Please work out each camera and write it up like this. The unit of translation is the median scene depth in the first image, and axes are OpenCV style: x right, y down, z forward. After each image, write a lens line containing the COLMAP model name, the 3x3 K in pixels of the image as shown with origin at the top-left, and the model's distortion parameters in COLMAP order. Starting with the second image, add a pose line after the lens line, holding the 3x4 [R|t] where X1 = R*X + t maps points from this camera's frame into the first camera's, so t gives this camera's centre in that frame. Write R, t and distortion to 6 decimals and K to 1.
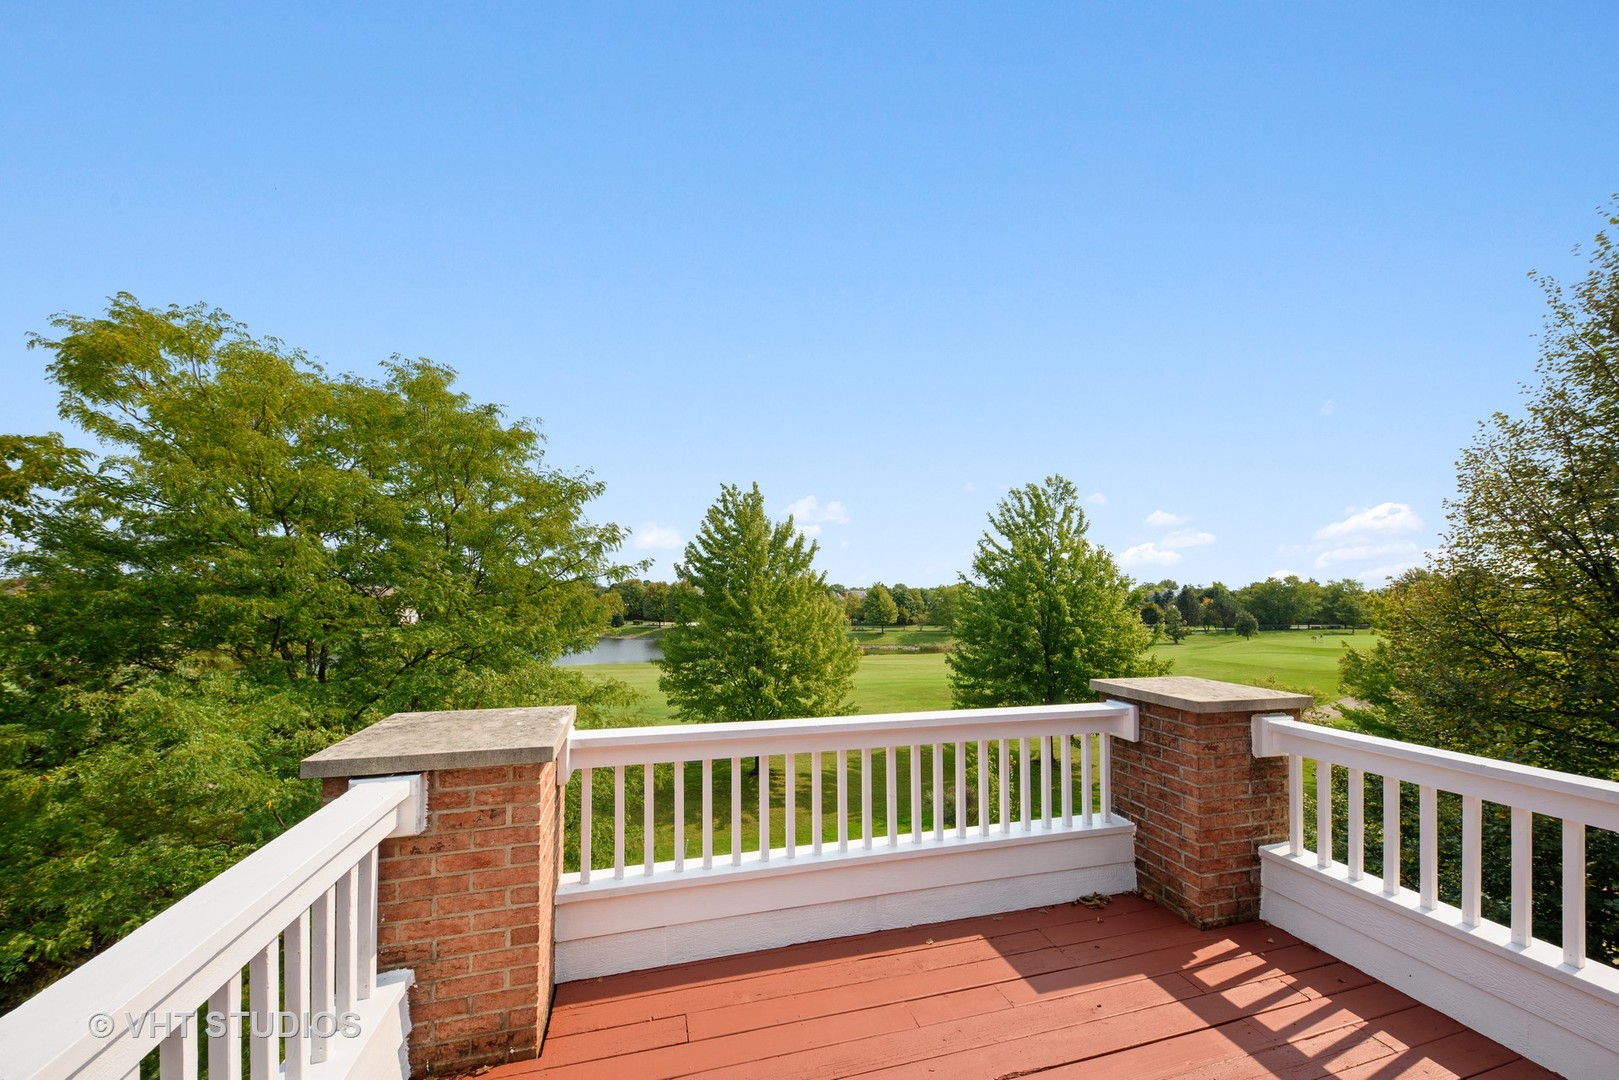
lens RADIAL K [[581.1, 0, 811.7], [0, 581.1, 563.4], [0, 0, 1]] dist [-0.003557, -0.000486]
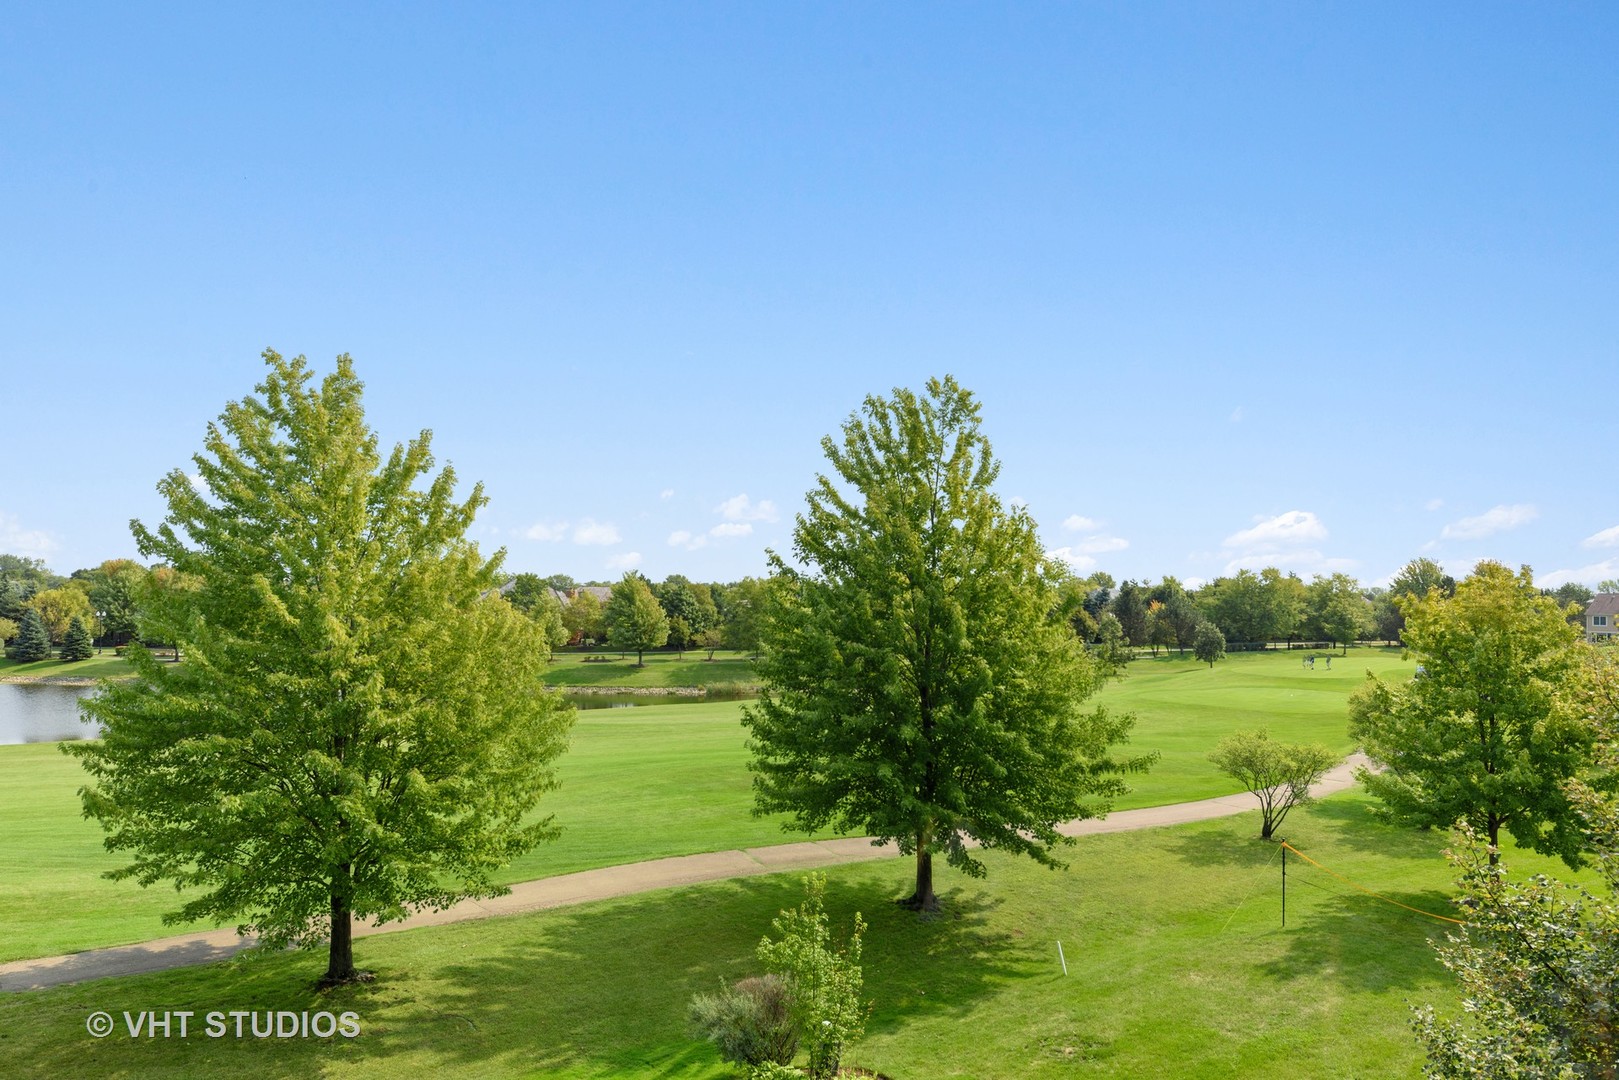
lens RADIAL K [[1039.6, 0, 805.1], [0, 1039.6, 535.9], [0, 0, 1]] dist [-0.001082, -0.000131]
pose [[0.962884, 0.018221, 0.269301, 0.034405], [-0.017431, 0.999834, -0.005325, 0.005701], [-0.269353, 0.000433, 0.963041, 0.097696]]
